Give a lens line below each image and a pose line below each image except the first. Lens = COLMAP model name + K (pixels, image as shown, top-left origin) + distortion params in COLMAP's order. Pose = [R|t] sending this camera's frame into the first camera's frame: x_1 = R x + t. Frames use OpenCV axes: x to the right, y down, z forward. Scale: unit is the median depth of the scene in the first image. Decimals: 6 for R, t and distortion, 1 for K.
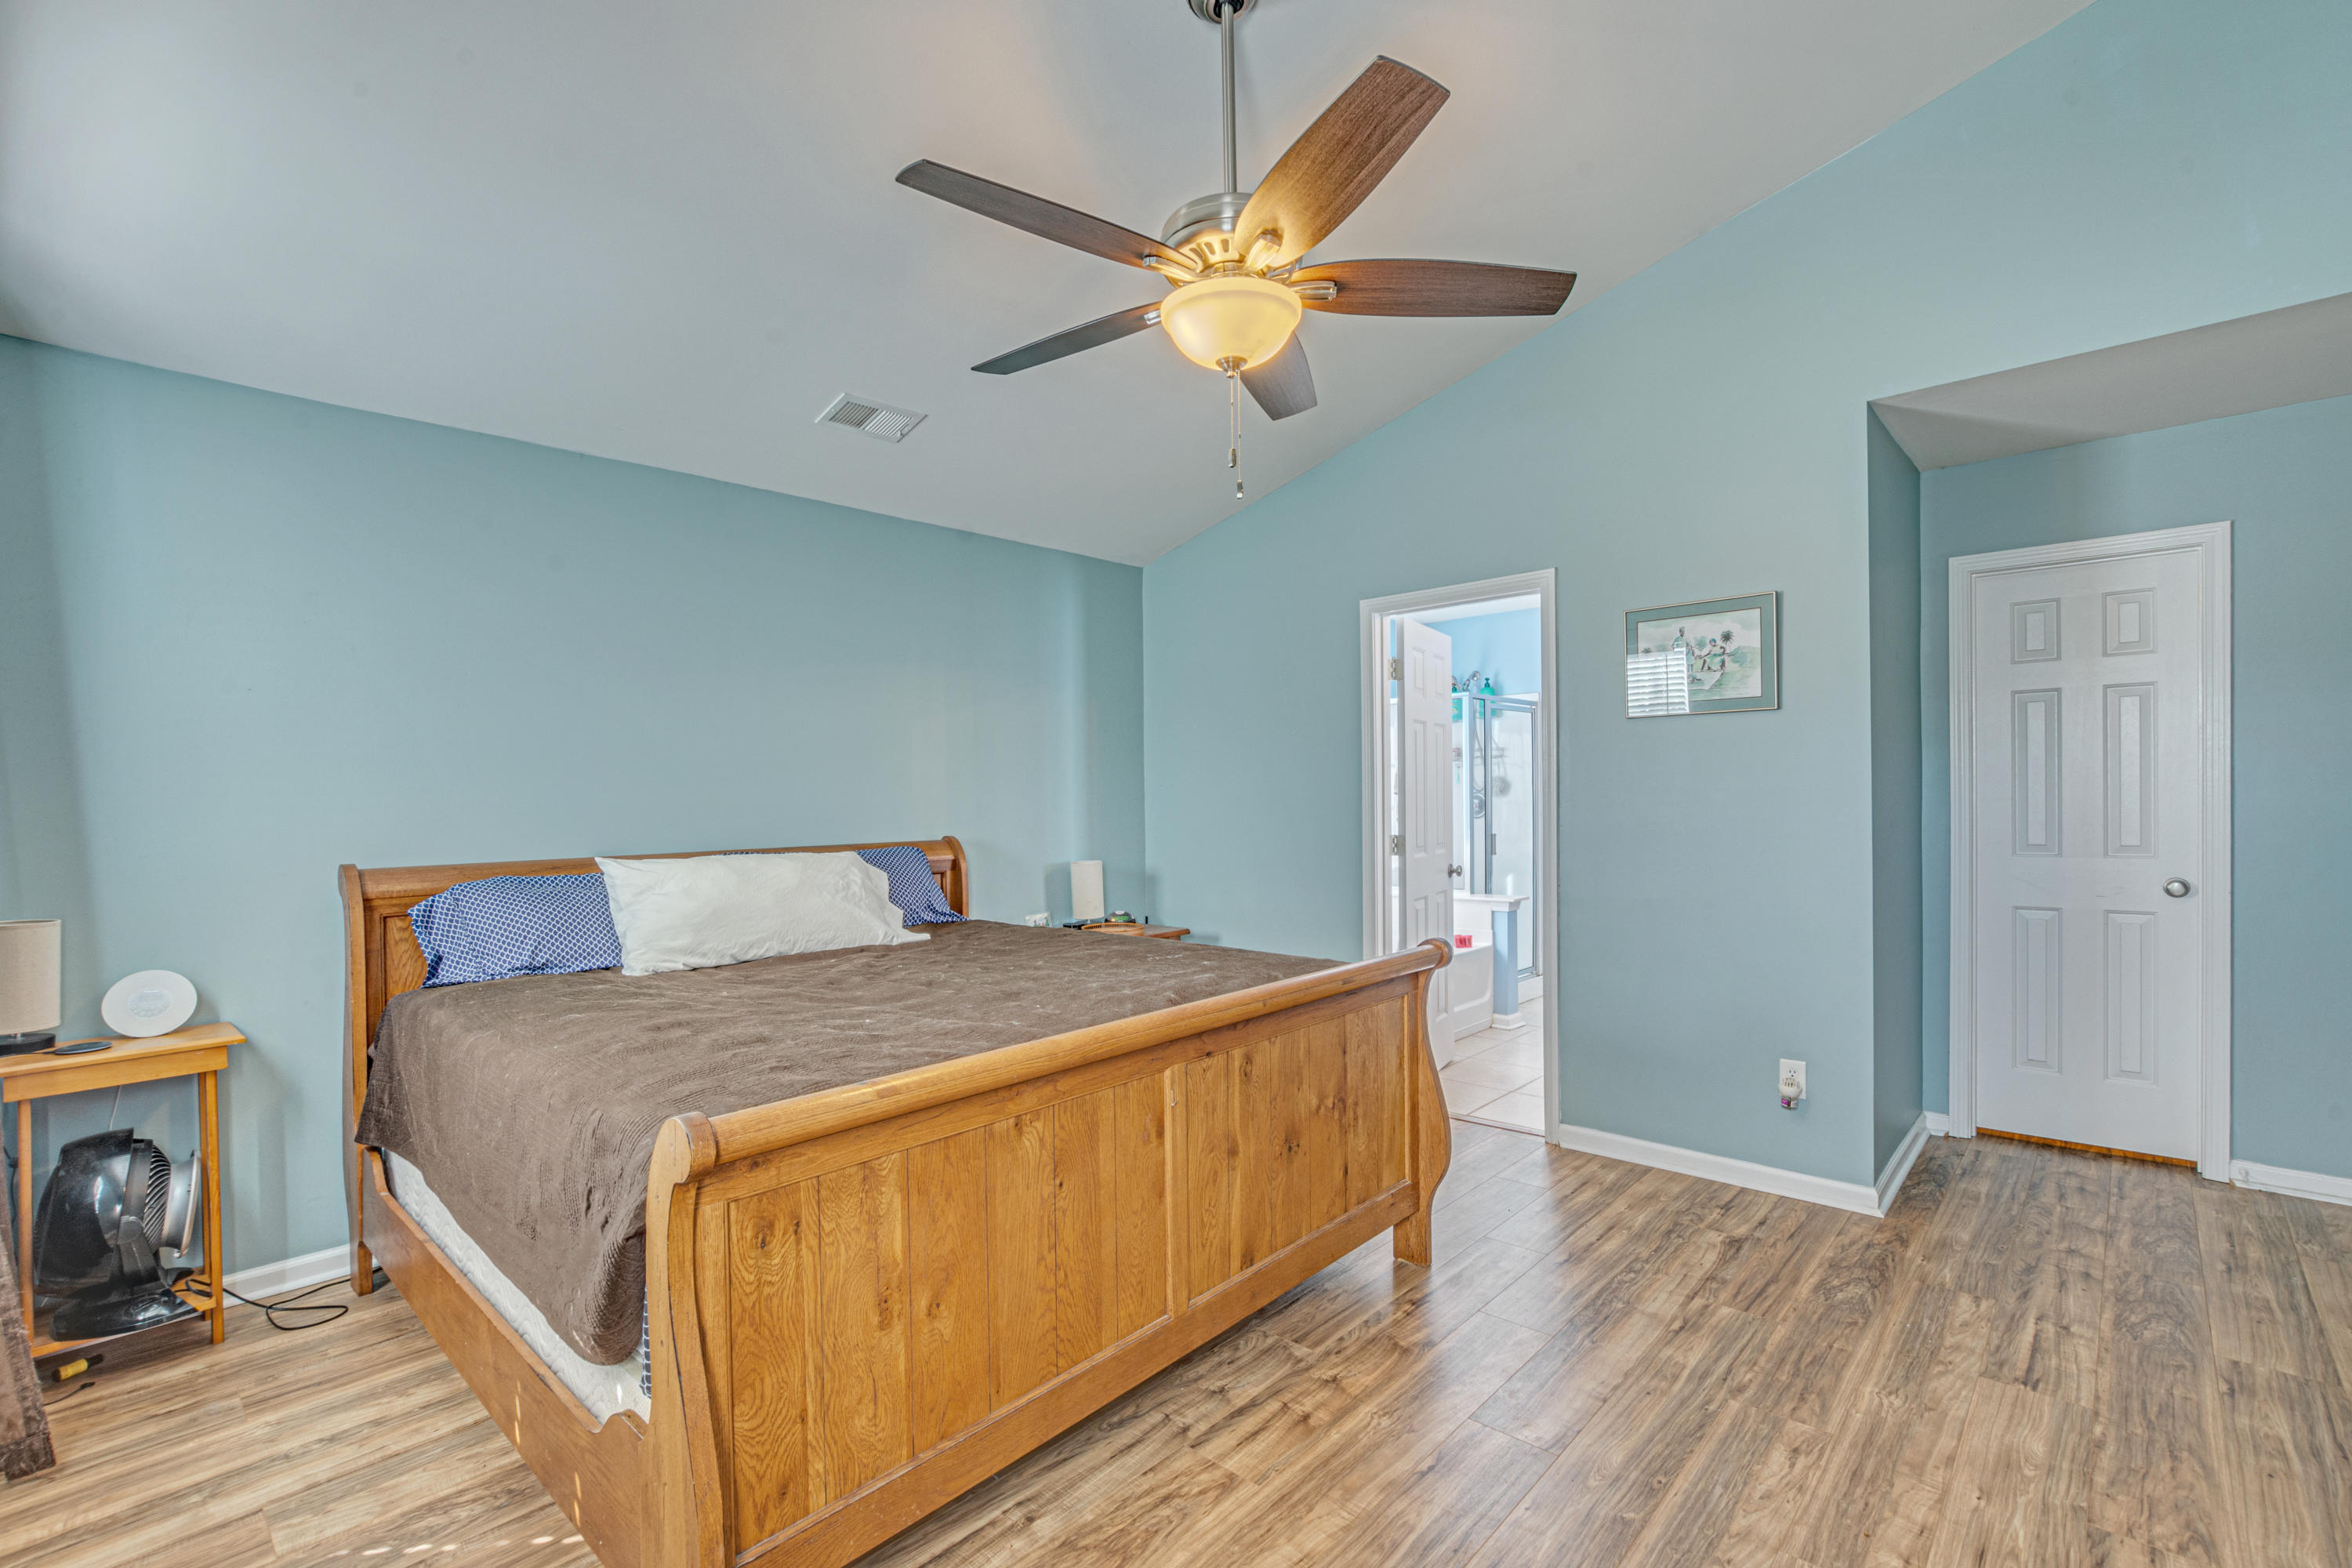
lens RADIAL K [[1047.0, 0, 1173.8], [0, 1047.0, 800.7], [0, 0, 1]] dist [-0.026510, -0.000127]
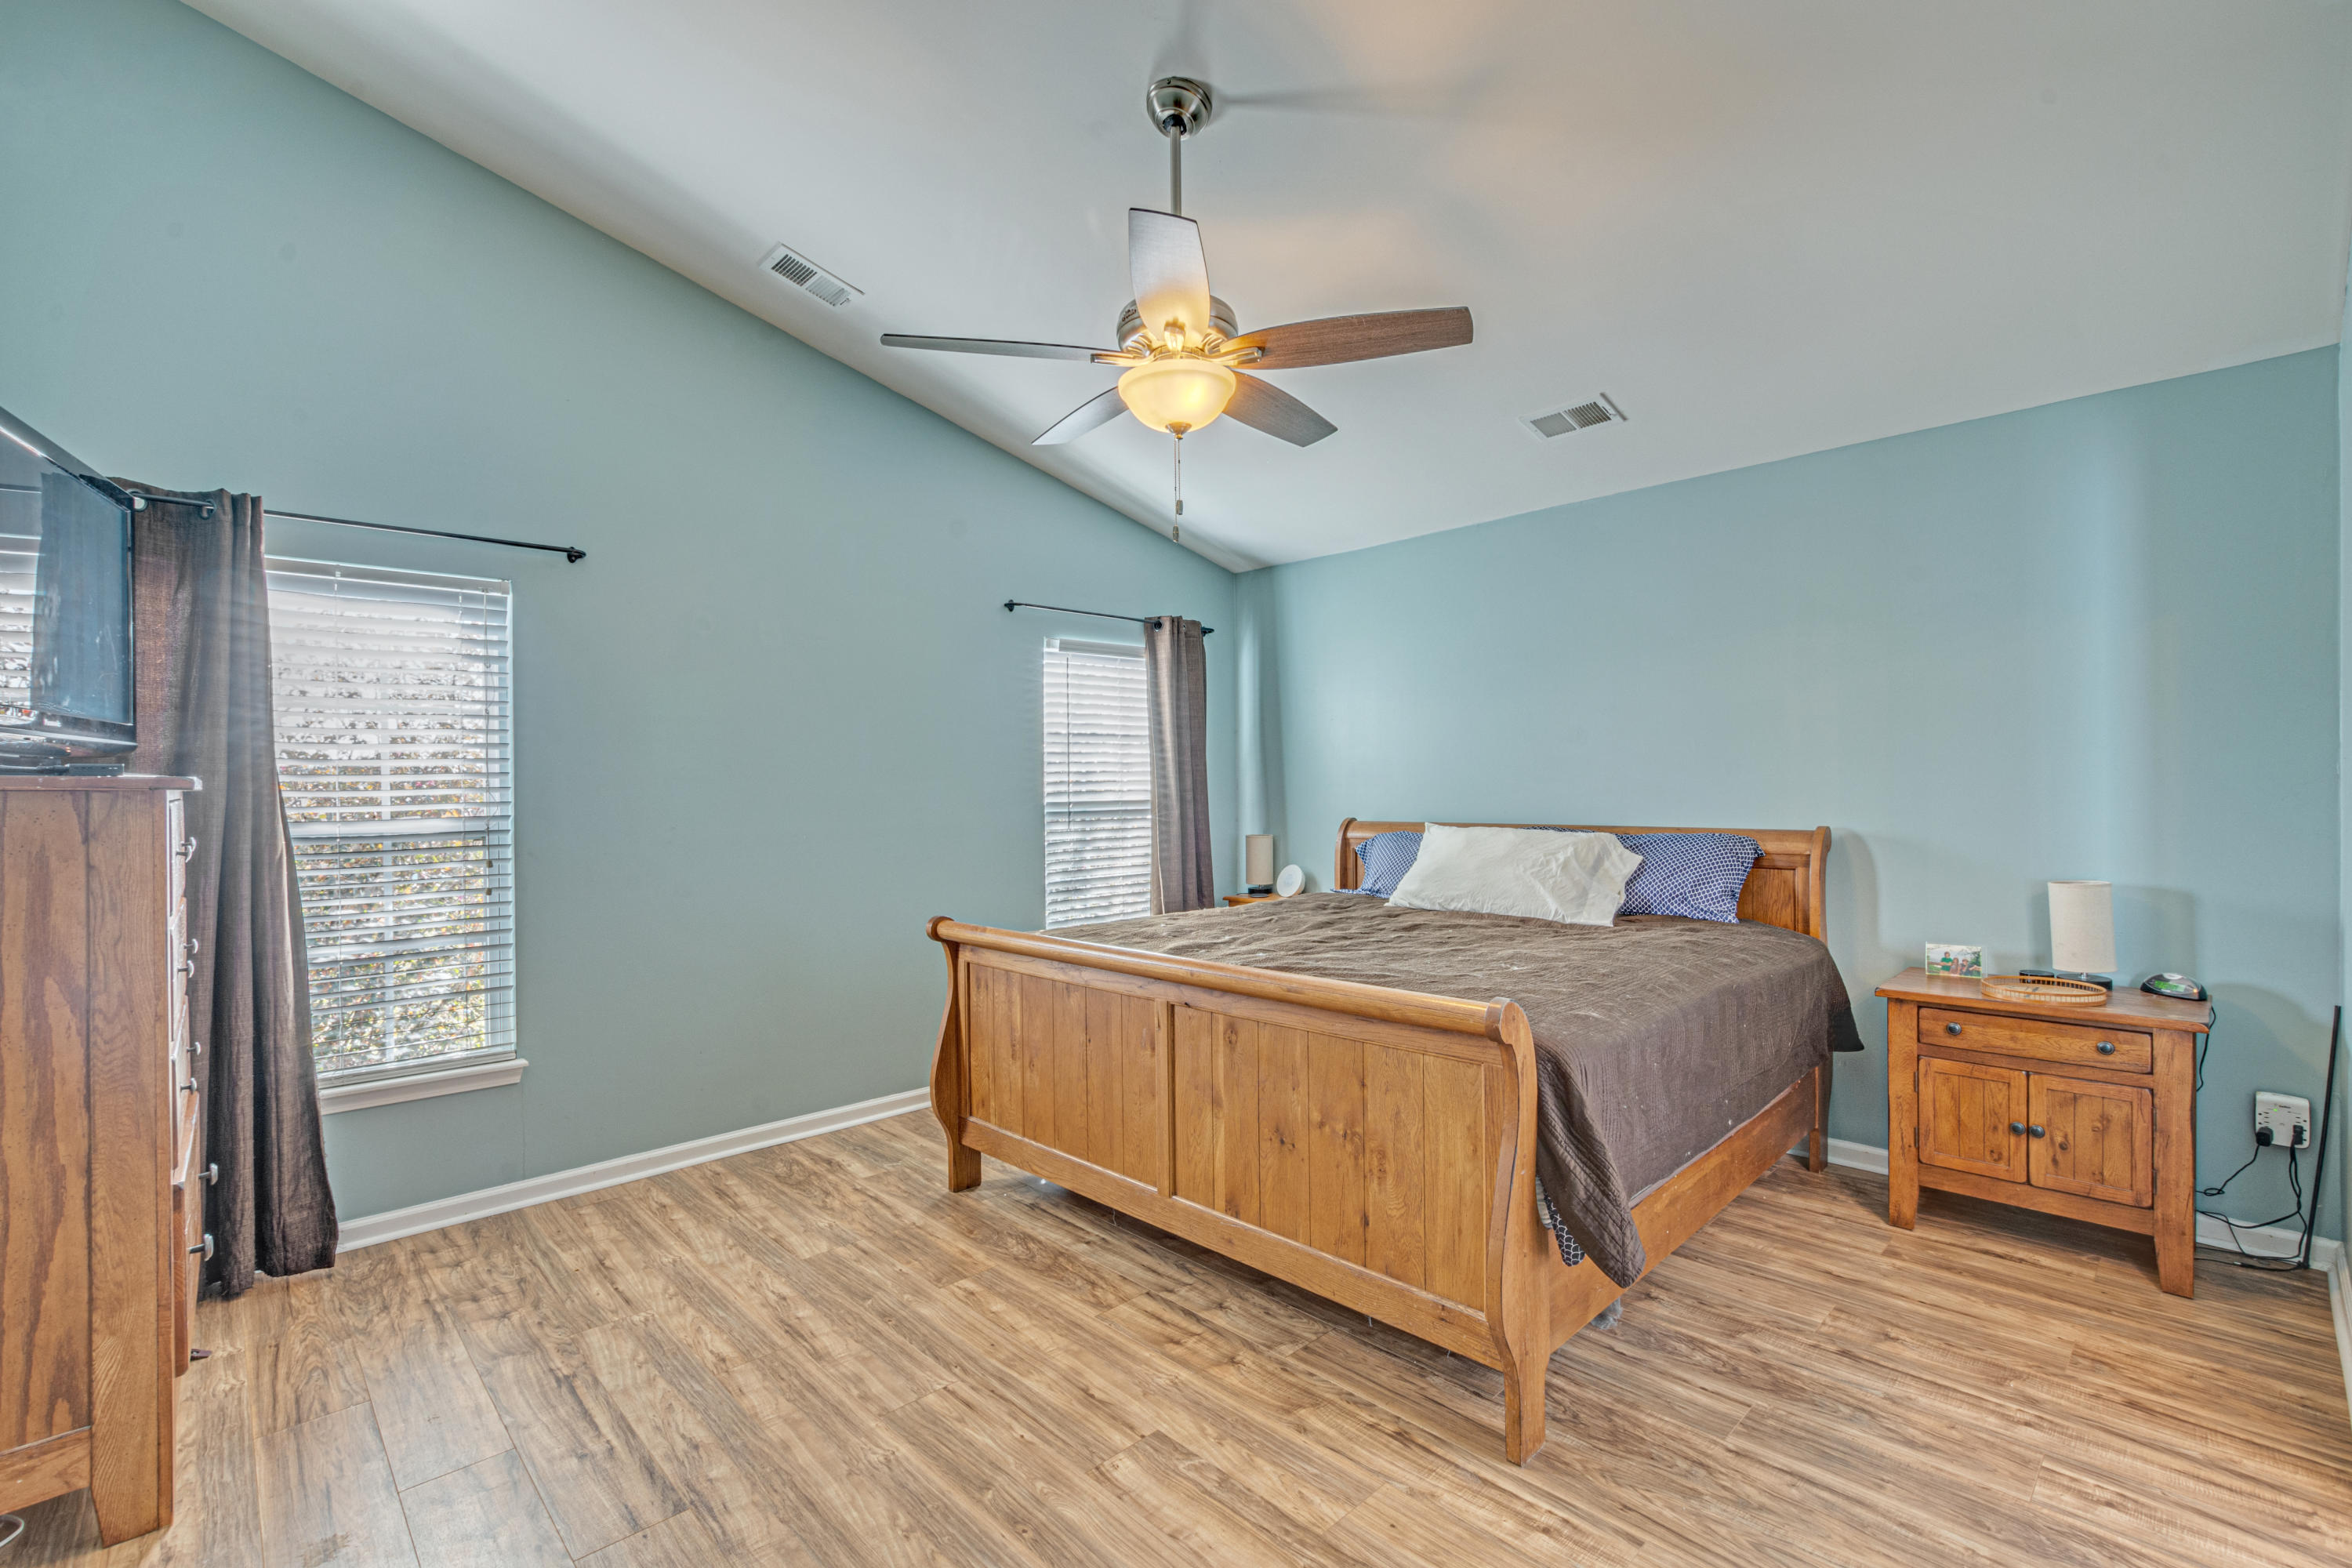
lens RADIAL K [[1038.2, 0, 1171.1], [0, 1038.2, 788.7], [0, 0, 1]] dist [-0.014705, -0.000210]
pose [[-0.063698, 0.020079, -0.997767, 1.187361], [0.004493, 0.999793, 0.019833, -0.031079], [0.997959, -0.003220, -0.063775, 1.020635]]
